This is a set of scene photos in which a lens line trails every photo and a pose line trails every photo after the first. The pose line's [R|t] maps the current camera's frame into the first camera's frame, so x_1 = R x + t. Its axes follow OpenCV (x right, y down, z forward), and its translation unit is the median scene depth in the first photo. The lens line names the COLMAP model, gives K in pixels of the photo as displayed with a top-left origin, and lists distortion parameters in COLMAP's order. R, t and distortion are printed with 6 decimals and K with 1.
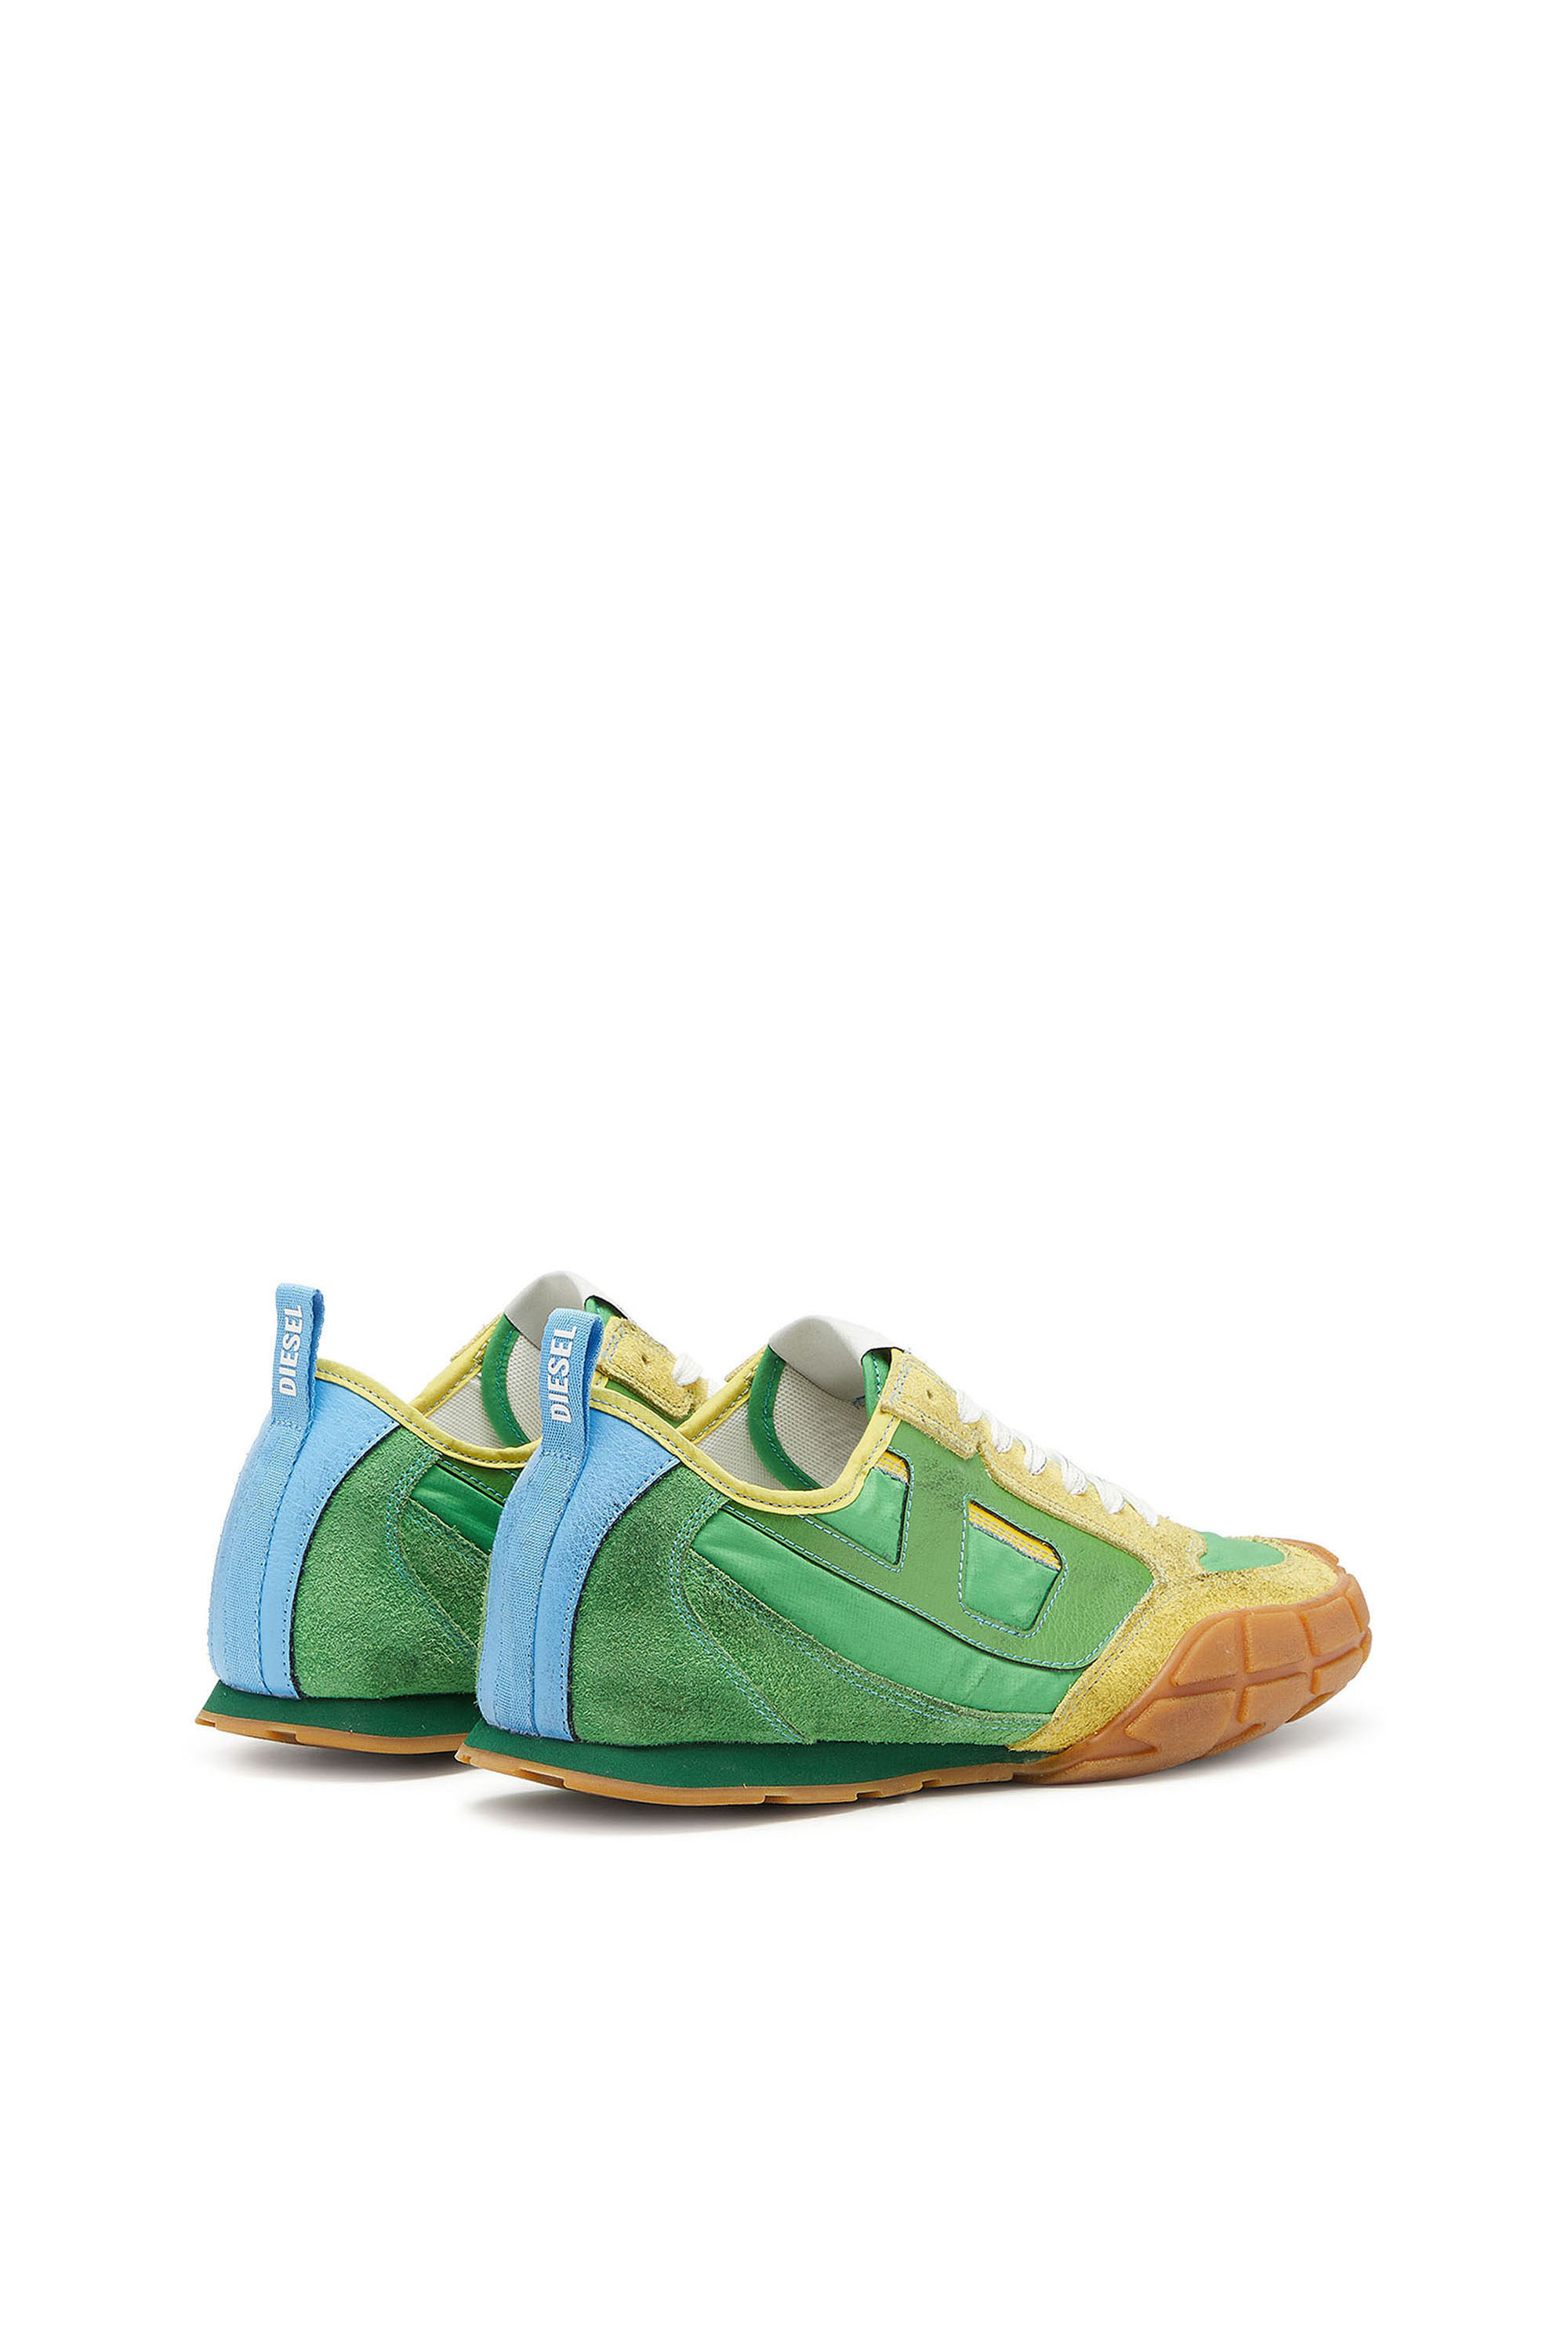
lens RADIAL K [[6400.8, 0, 778.2], [0, 6400.8, 1173.1], [0, 0, 1]] dist [-0.953607, 0.000000]
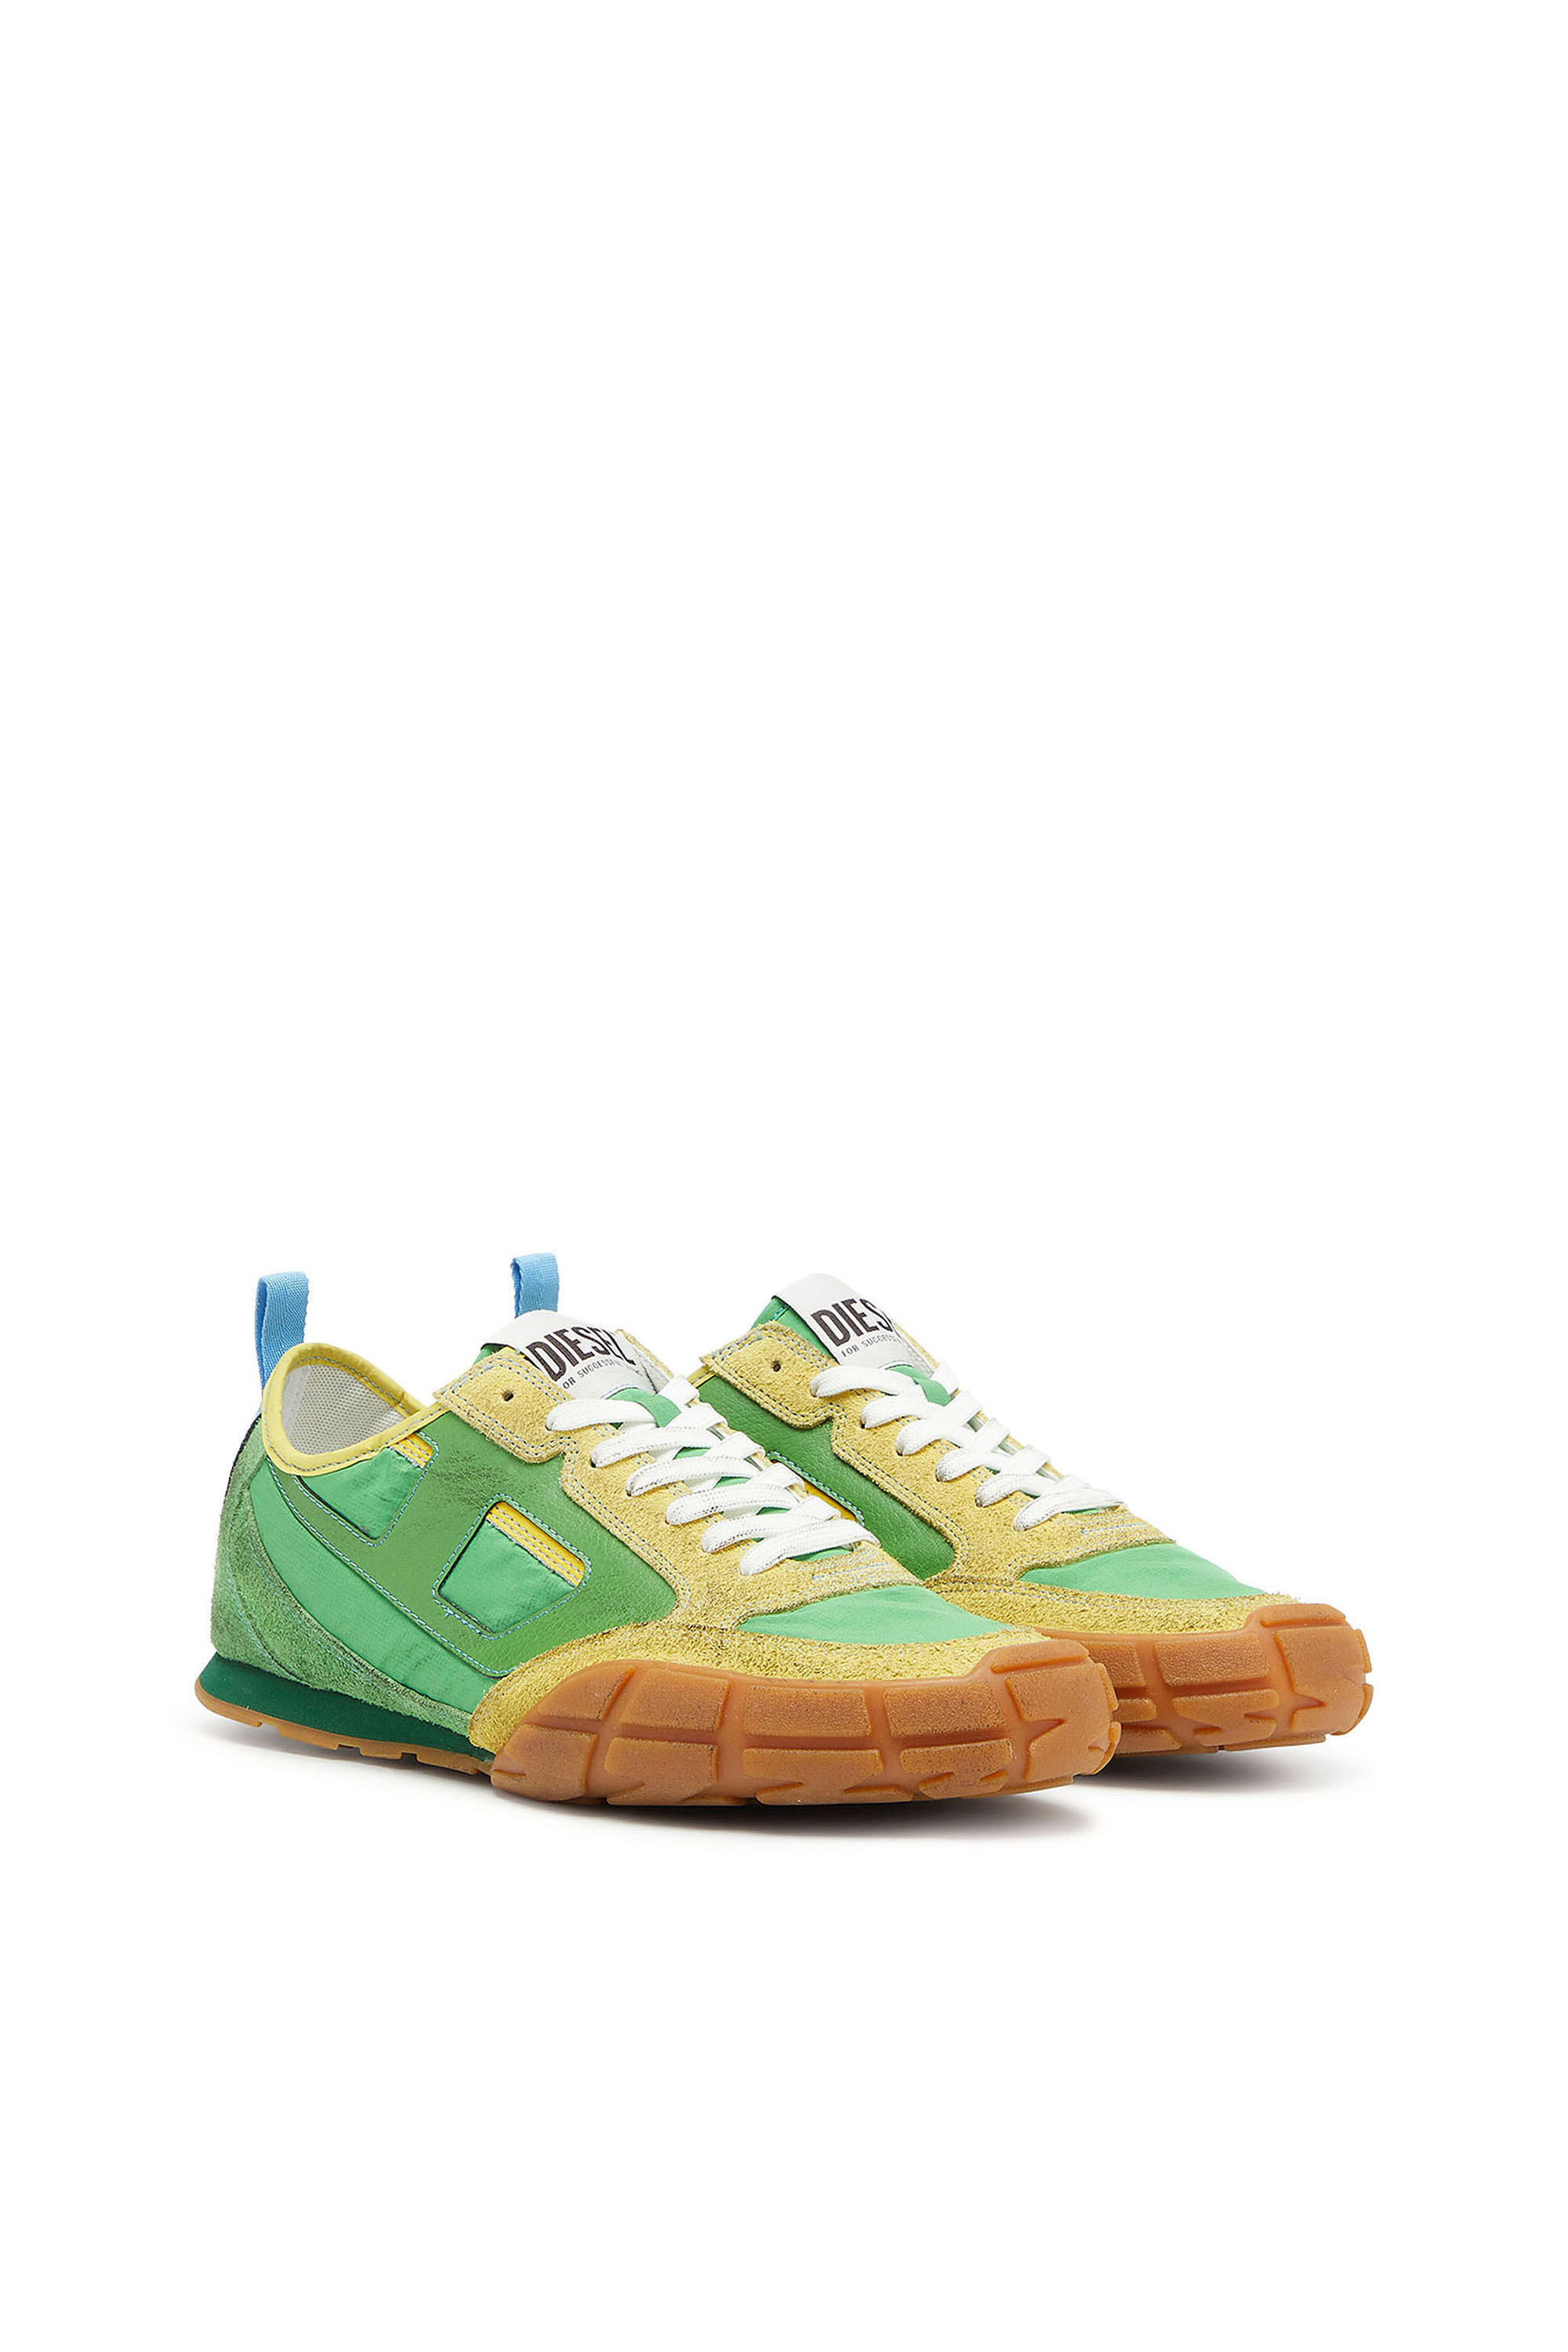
lens RADIAL K [[6400.8, 0, 774.2], [0, 6400.8, 1175.6], [0, 0, 1]] dist [-0.953607, 0.000000]
pose [[0.046741, 0.046063, -0.997844, 1.059527], [-0.060969, 0.997205, 0.043178, -0.048149], [0.997045, 0.058820, 0.049419, 0.994894]]
